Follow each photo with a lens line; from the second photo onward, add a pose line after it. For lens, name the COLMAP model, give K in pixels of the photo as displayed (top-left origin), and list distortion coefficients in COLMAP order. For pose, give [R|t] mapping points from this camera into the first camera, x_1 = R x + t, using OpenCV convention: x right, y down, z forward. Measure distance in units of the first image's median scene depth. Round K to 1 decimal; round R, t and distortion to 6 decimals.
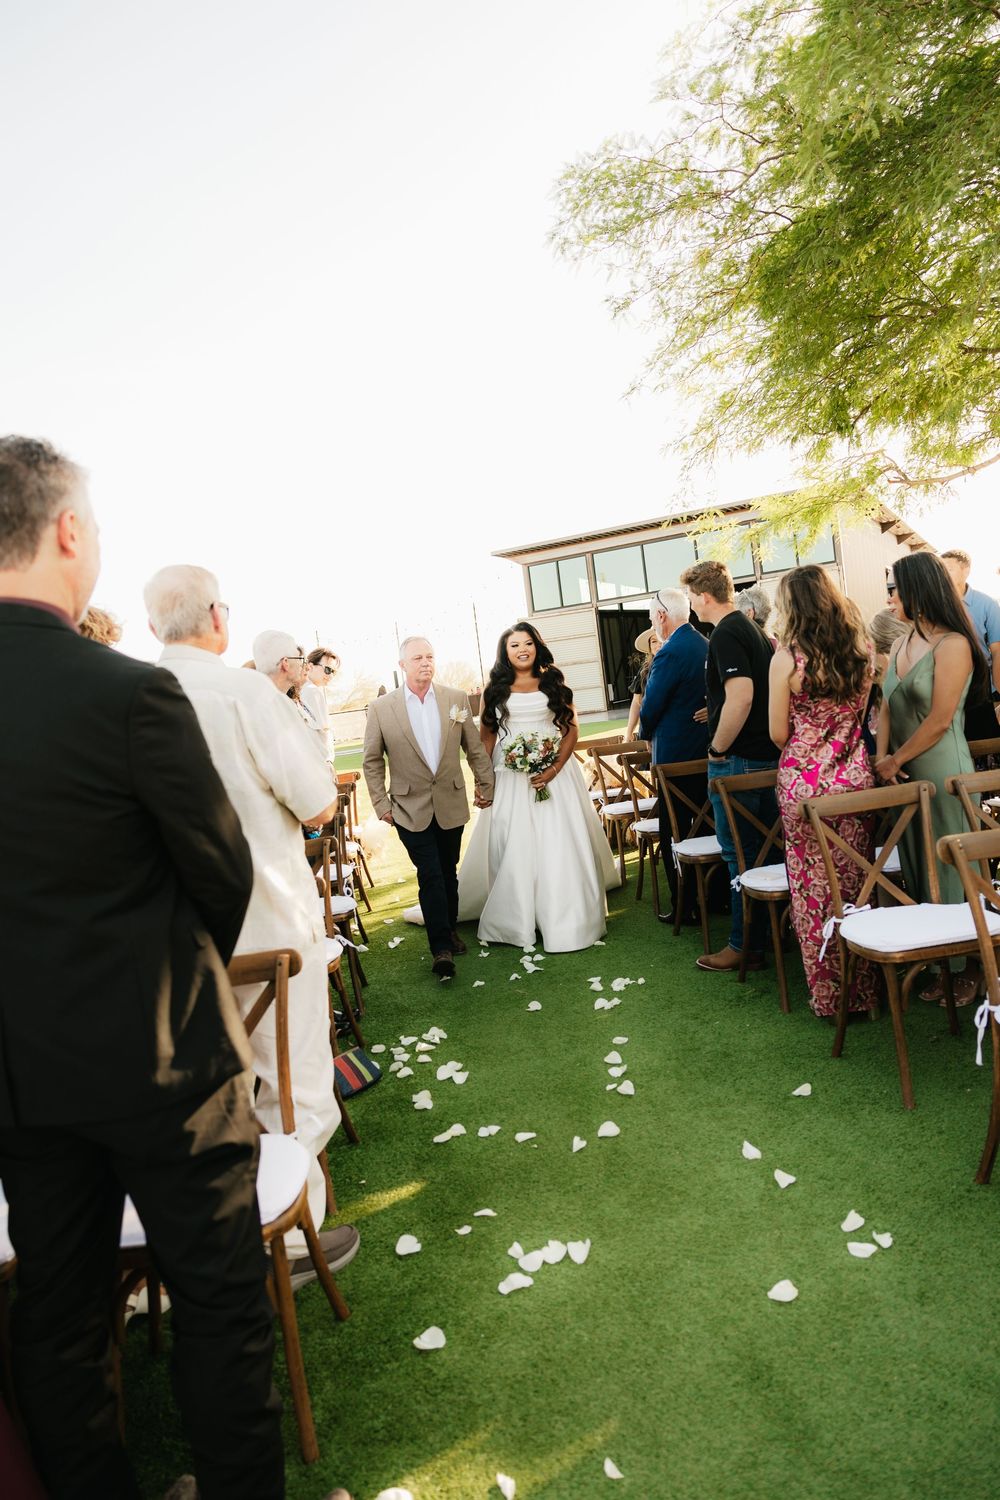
lens RADIAL K [[1031.9, 0, 500.0], [0, 1031.9, 750.0], [0, 0, 1]] dist [0.008626, -0.001696]
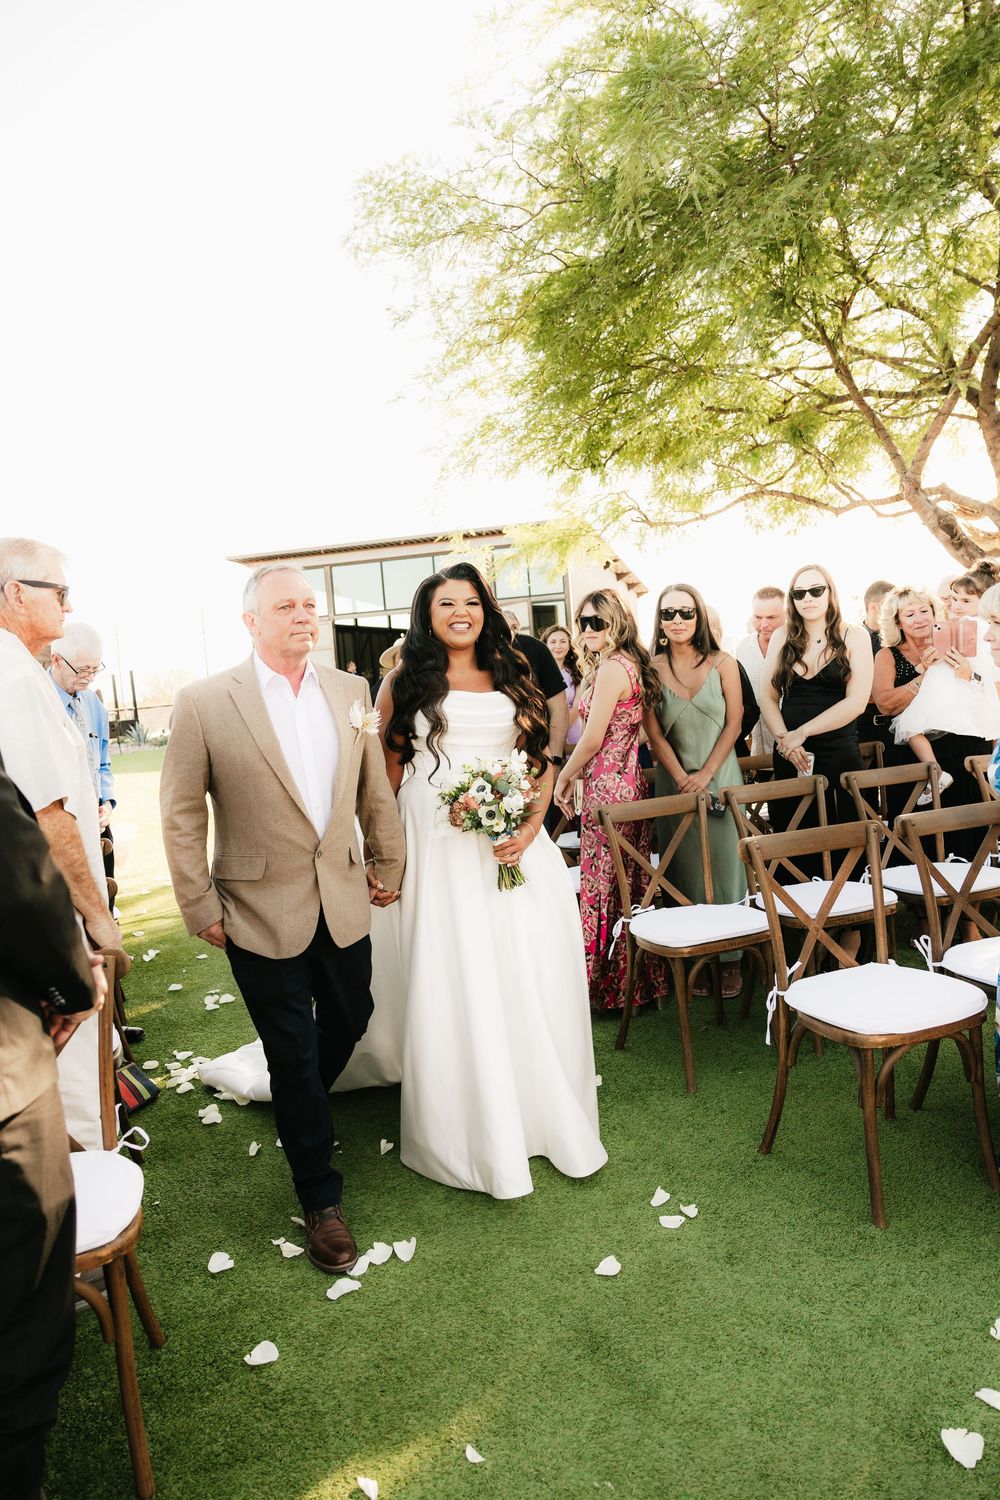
lens RADIAL K [[1036.5, 0, 500.0], [0, 1036.5, 750.0], [0, 0, 1]] dist [0.012856, -0.001394]
pose [[0.962108, 0.036706, 0.270185, -0.117533], [-0.031722, 0.999237, -0.022792, 0.023530], [-0.270816, 0.013357, 0.962539, 0.006782]]
